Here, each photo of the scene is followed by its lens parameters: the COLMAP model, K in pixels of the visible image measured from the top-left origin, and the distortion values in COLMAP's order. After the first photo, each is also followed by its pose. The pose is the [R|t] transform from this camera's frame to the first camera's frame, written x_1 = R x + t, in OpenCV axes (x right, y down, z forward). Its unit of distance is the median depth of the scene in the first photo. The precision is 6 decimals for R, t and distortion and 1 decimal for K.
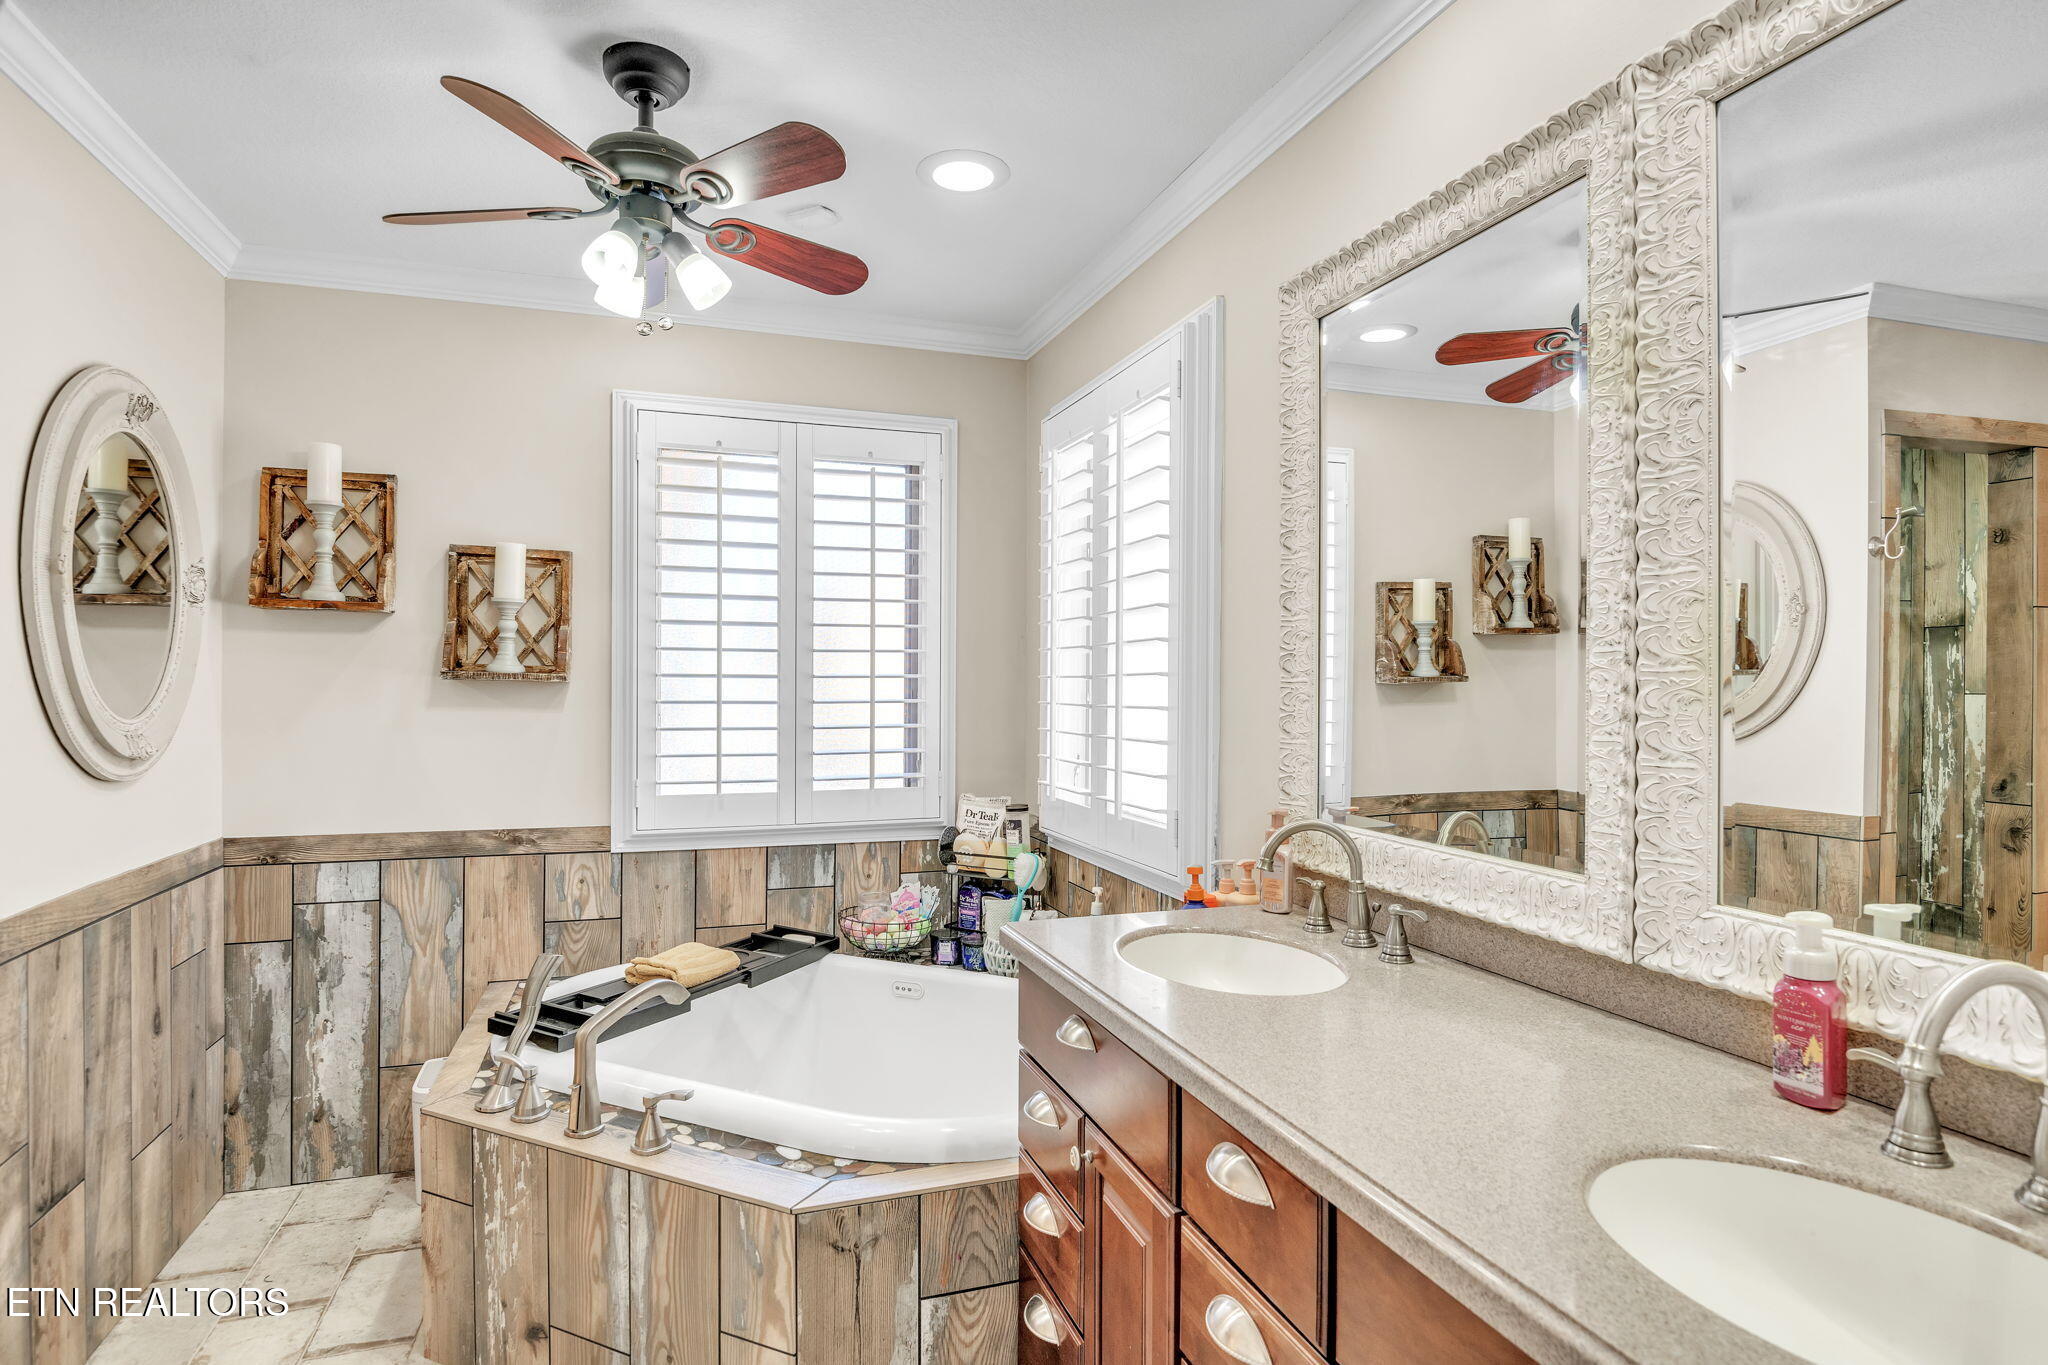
lens RADIAL K [[1082.6, 0, 1024.0], [0, 1082.6, 682.5], [0, 0, 1]] dist [-0.013317, -0.001659]
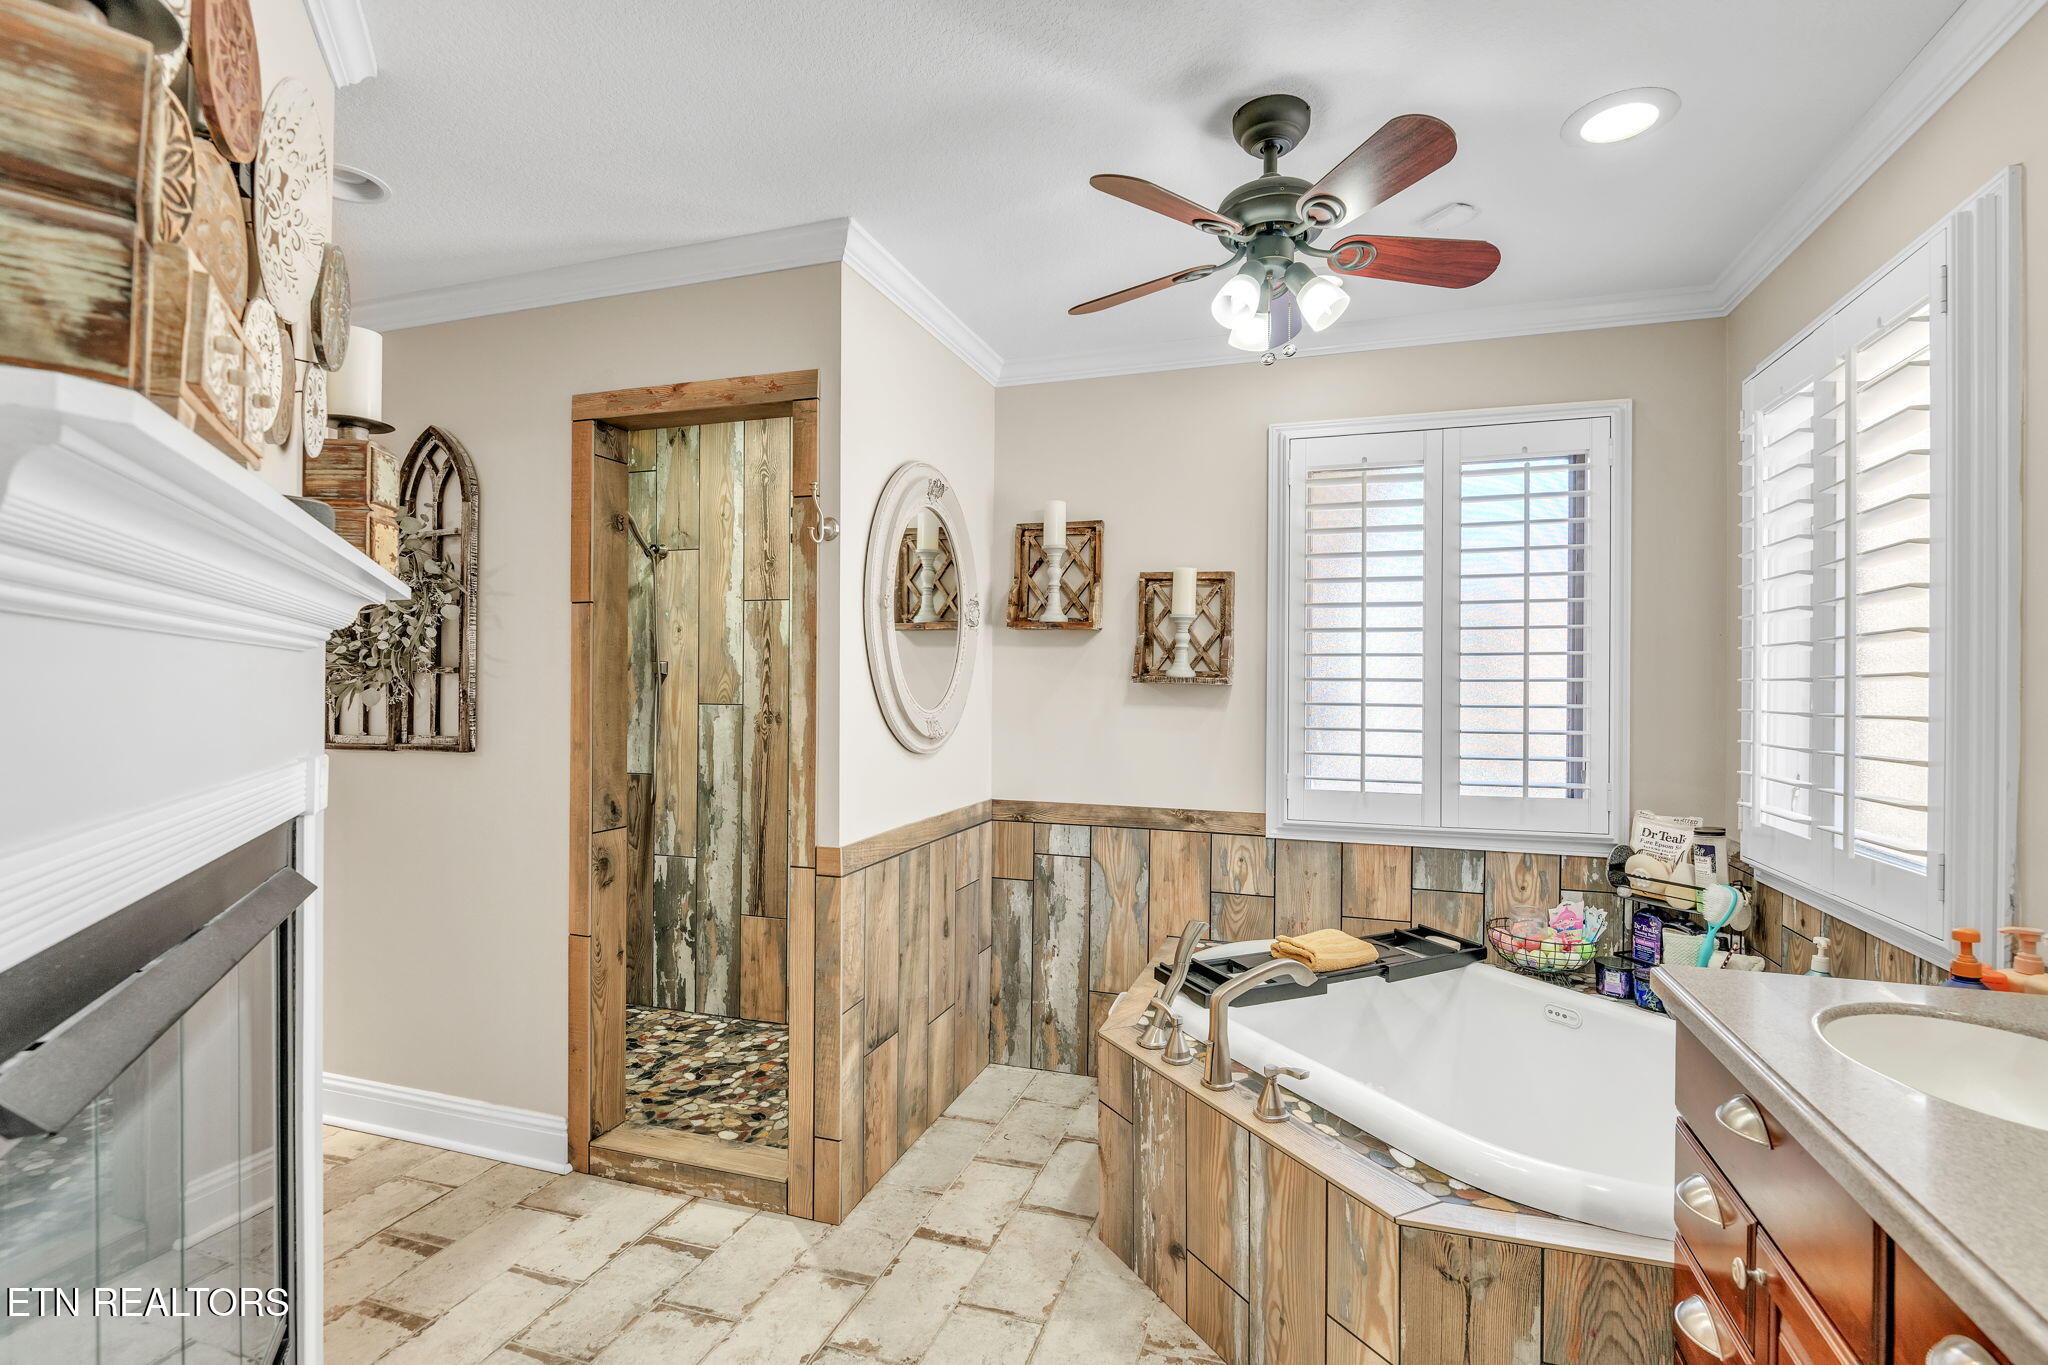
lens RADIAL K [[968.1, 0, 1024.0], [0, 968.1, 682.5], [0, 0, 1]] dist [0.011878, -0.016281]
pose [[0.794497, 0.000678, -0.607268, 0.033258], [-0.004368, 0.999980, -0.004598, 0.002678], [0.607253, 0.006306, 0.794484, 0.054071]]
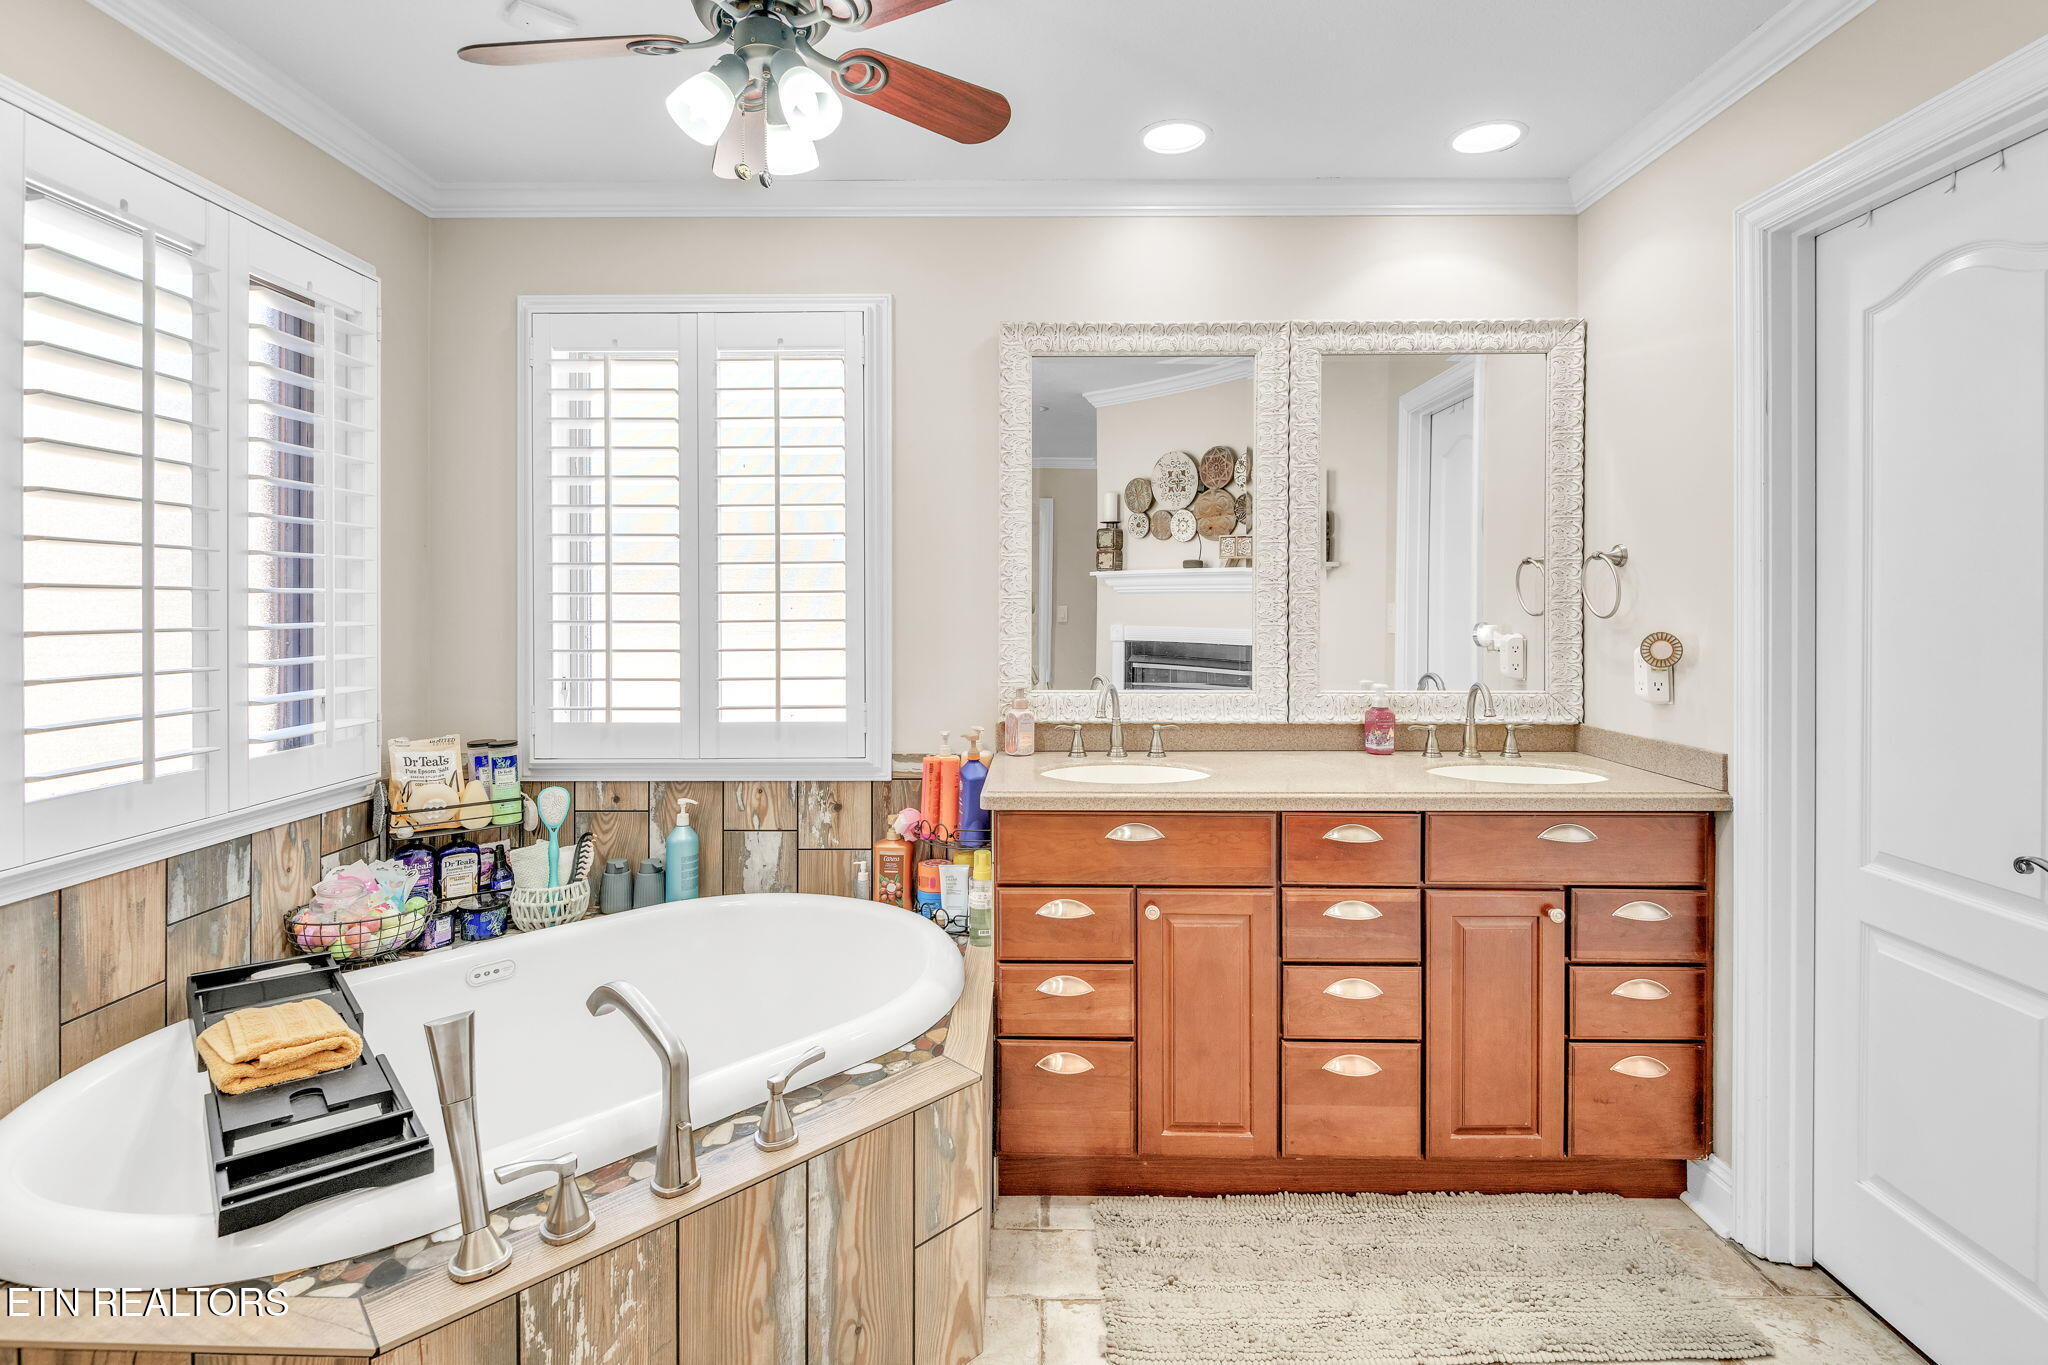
lens RADIAL K [[1010.3, 0, 995.9], [0, 1010.3, 604.7], [0, 0, 1]] dist [0.000031, -0.010335]
pose [[0.332459, -0.005741, 0.943100, -0.746332], [0.002527, 0.999983, 0.005197, 0.000740], [-0.943114, 0.000656, 0.332467, 0.404962]]
